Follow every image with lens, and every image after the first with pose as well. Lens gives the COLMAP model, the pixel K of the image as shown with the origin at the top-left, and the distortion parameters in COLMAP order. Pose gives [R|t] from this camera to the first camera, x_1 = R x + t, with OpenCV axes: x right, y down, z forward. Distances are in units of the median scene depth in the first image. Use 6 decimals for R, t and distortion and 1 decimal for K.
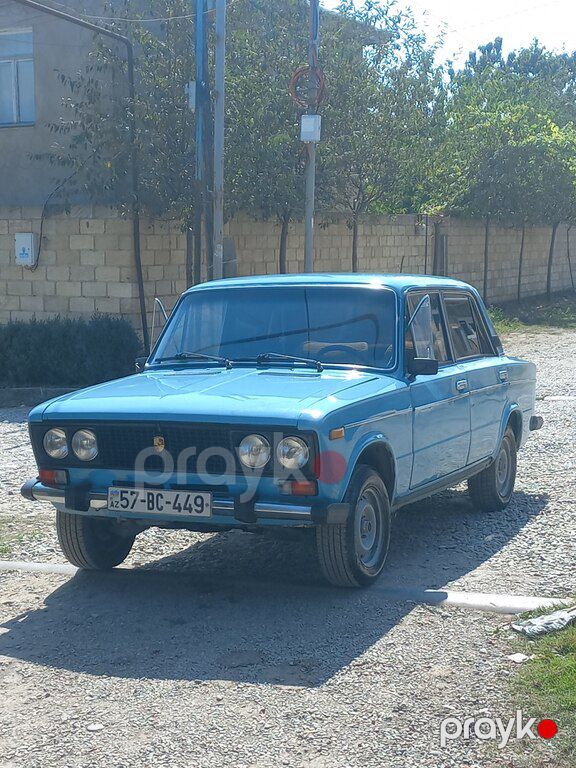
lens RADIAL K [[1343.1, 0, 288.0], [0, 1343.1, 384.0], [0, 0, 1]] dist [-0.016270, -0.102265]
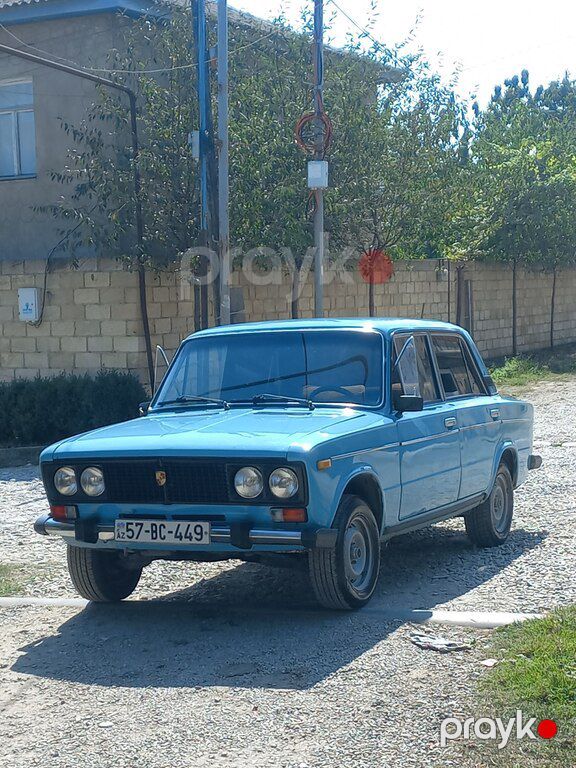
lens RADIAL K [[1455.3, 0, 288.0], [0, 1455.3, 384.0], [0, 0, 1]] dist [-0.067151, -0.147096]
pose [[0.999650, -0.021541, -0.015388, 0.023902], [0.020873, 0.998887, -0.042291, 0.018877], [0.016282, 0.041955, 0.998987, -0.157929]]
